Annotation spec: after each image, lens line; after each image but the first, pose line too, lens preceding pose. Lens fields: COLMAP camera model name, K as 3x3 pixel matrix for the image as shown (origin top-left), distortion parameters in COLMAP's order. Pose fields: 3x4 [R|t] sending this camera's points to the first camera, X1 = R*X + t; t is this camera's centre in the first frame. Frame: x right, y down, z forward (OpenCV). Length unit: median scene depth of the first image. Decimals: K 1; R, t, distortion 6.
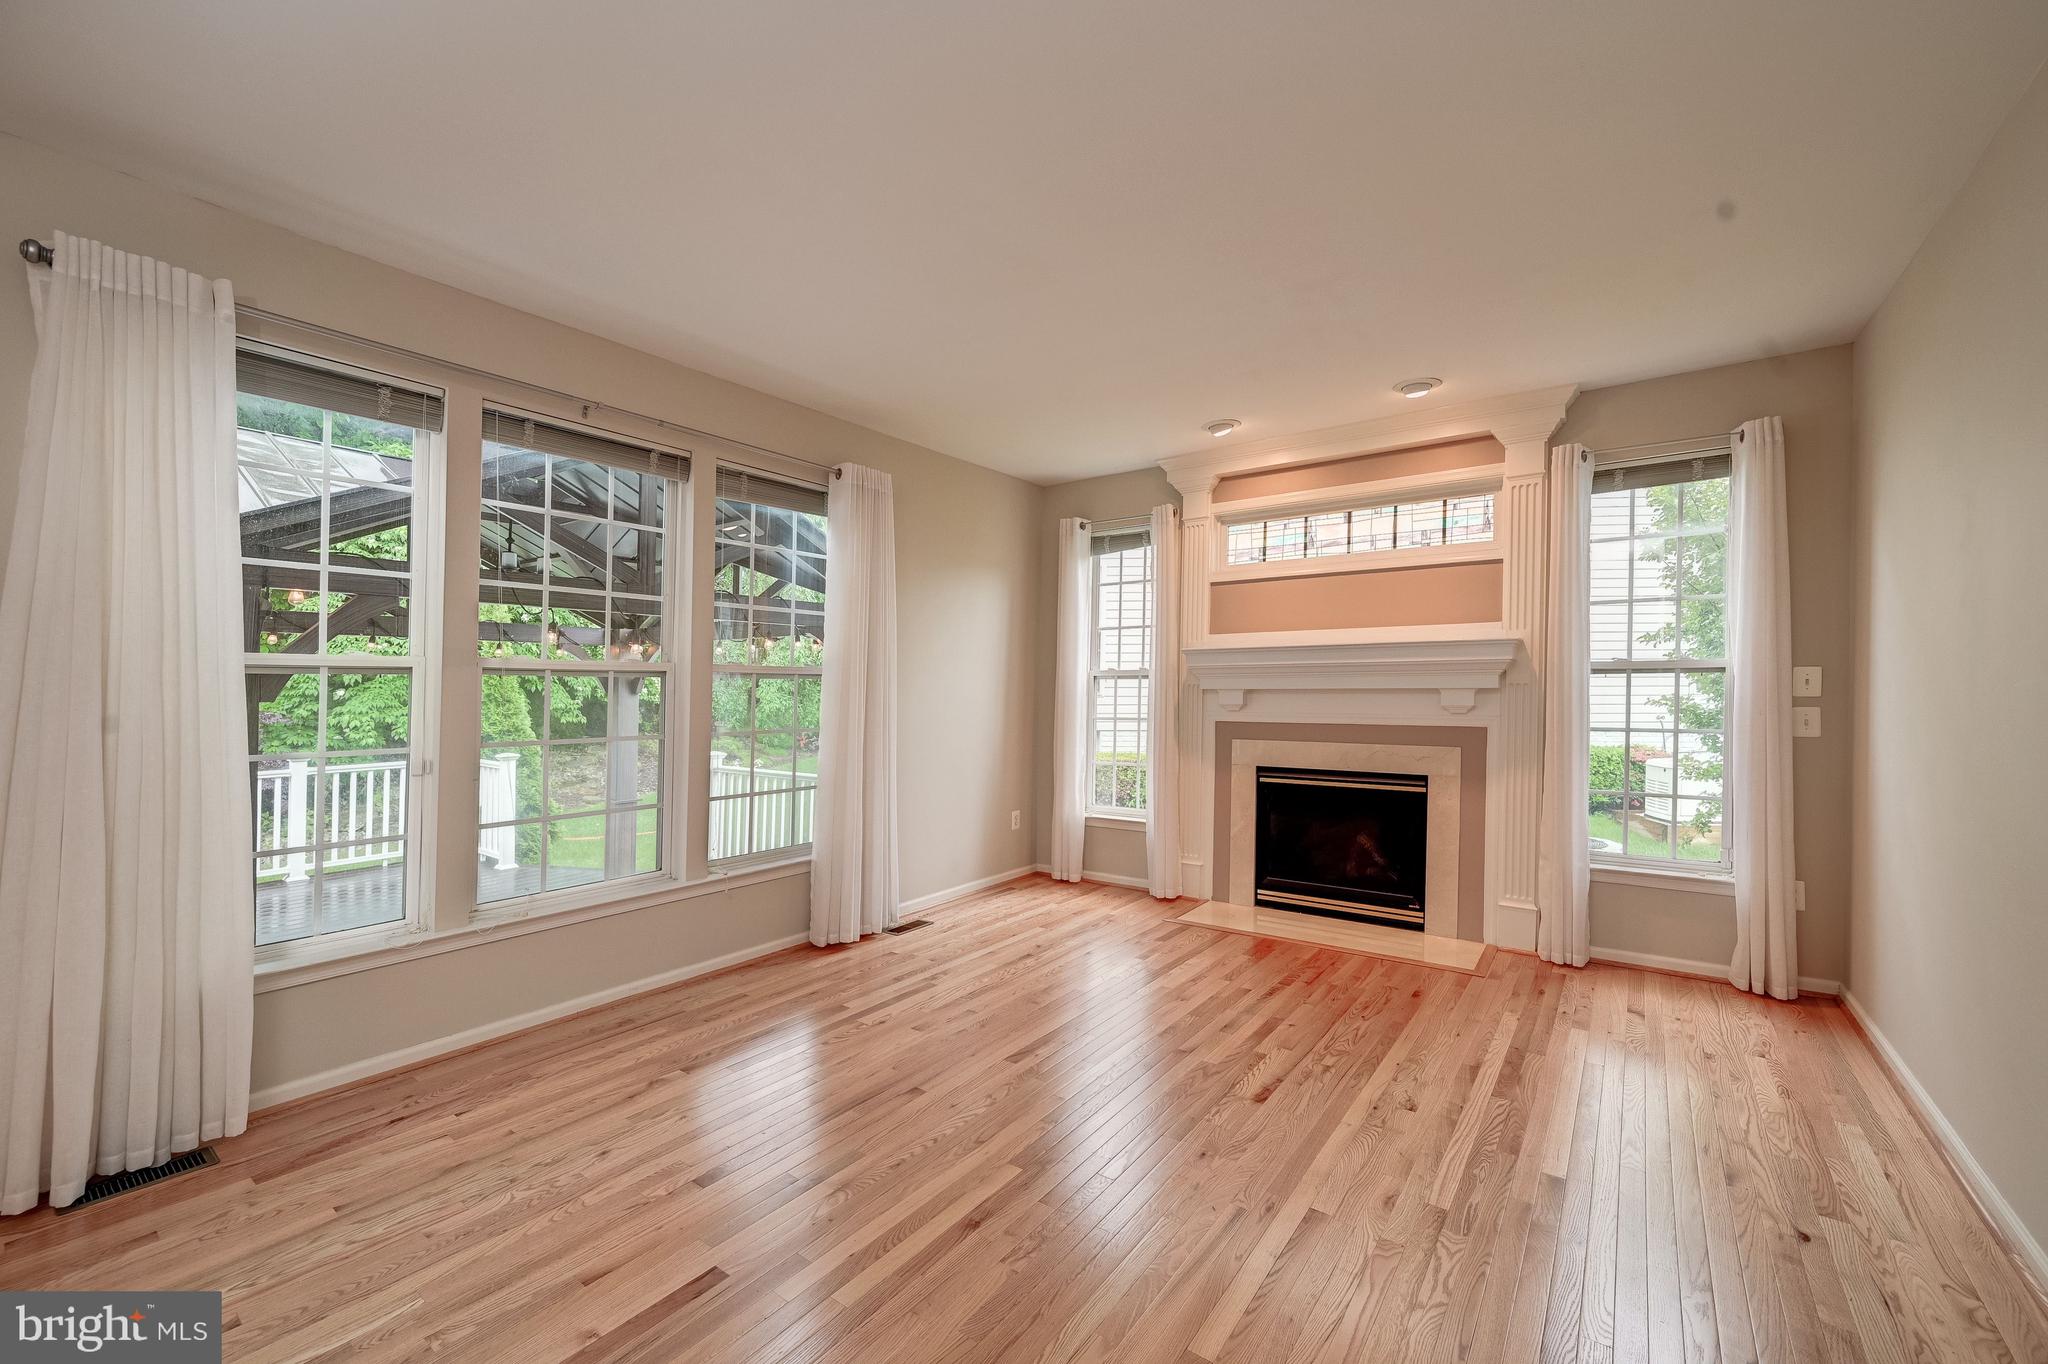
lens RADIAL K [[816.7, 0, 1063.6], [0, 816.7, 697.7], [0, 0, 1]] dist [-0.003266, 0.001023]
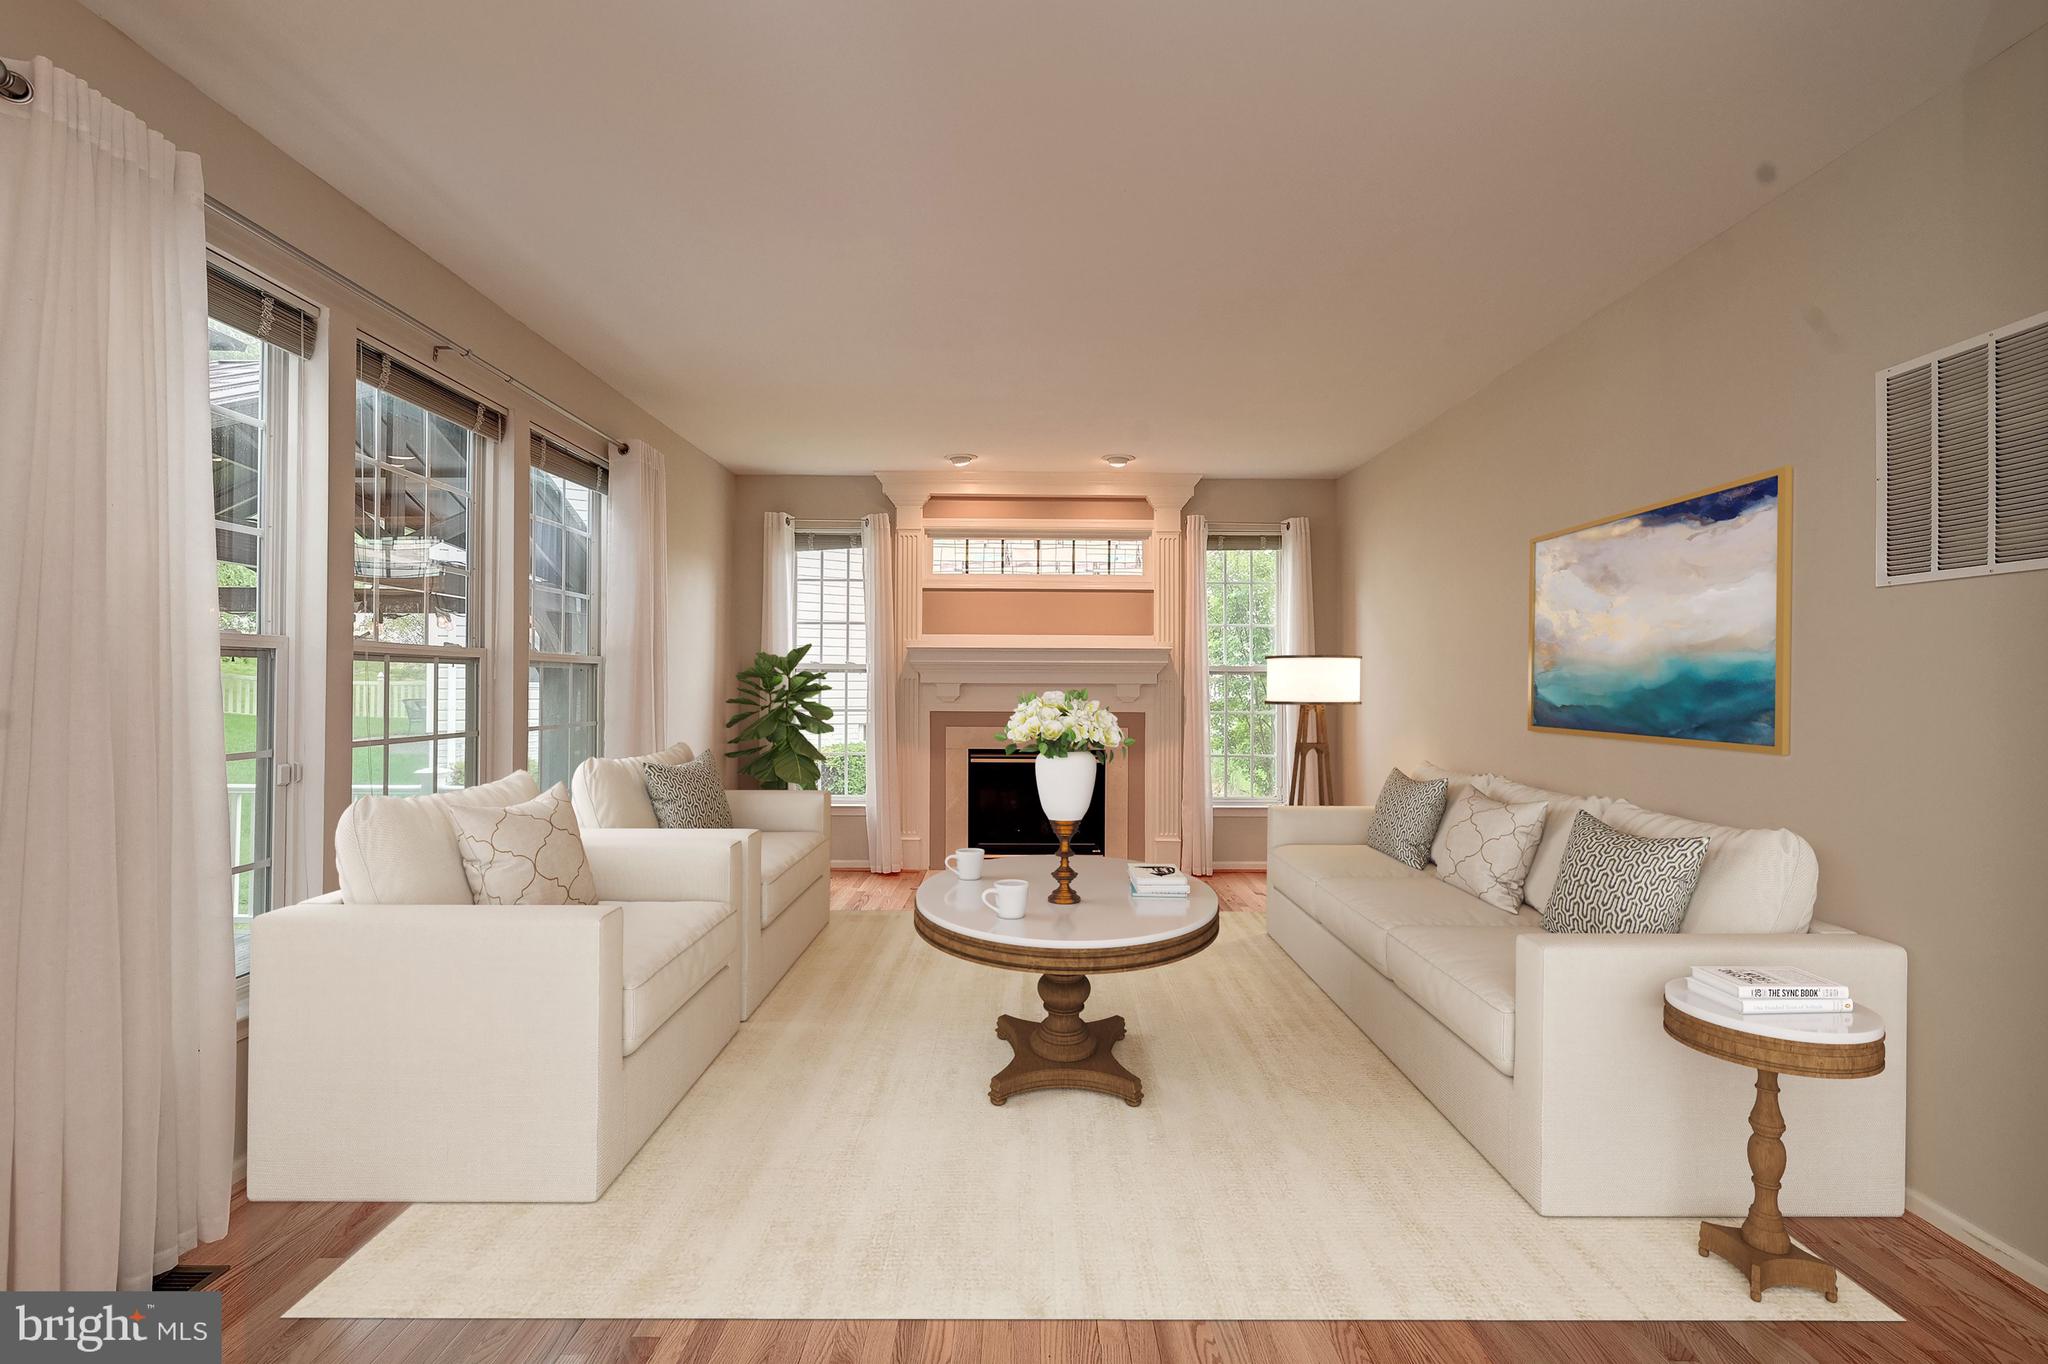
lens RADIAL K [[897.9, 0, 1015.5], [0, 897.9, 681.4], [0, 0, 1]] dist [0.005298, 0.001266]
pose [[0.813089, 0.007143, 0.582095, -0.482293], [-0.001531, 0.999948, -0.010131, -0.000191], [-0.582137, 0.007347, 0.813057, -0.086463]]
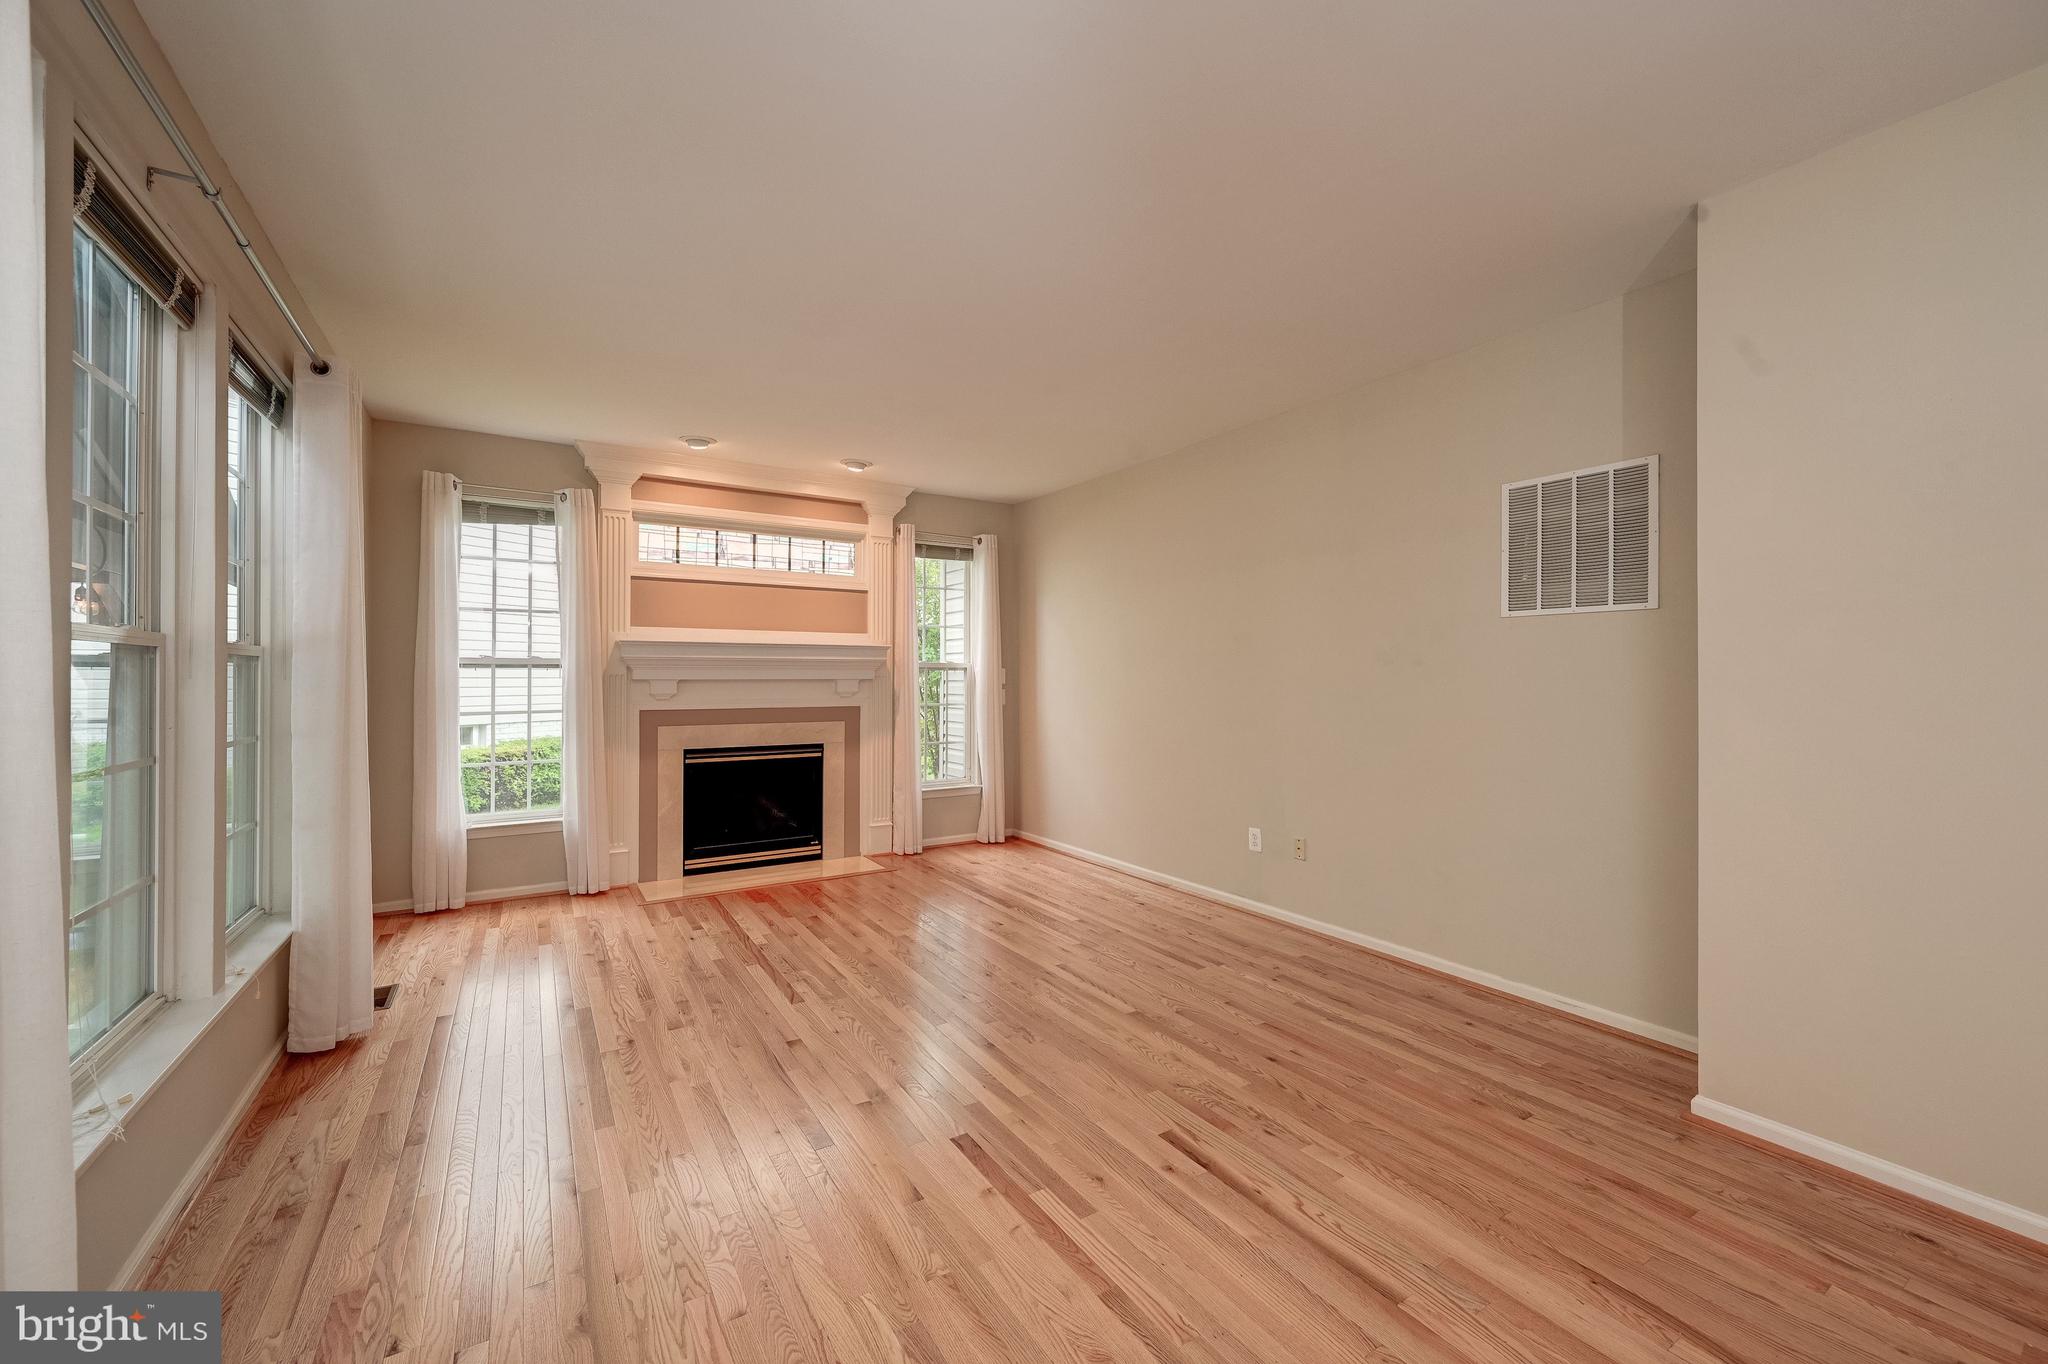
lens RADIAL K [[816.7, 0, 1022.2], [0, 816.7, 681.8], [0, 0, 1]] dist [-0.003266, 0.001023]
pose [[0.383144, -0.002985, 0.923684, -0.645745], [0.007185, 0.999974, 0.000251, -0.004259], [-0.923661, 0.006540, 0.383155, 0.167204]]
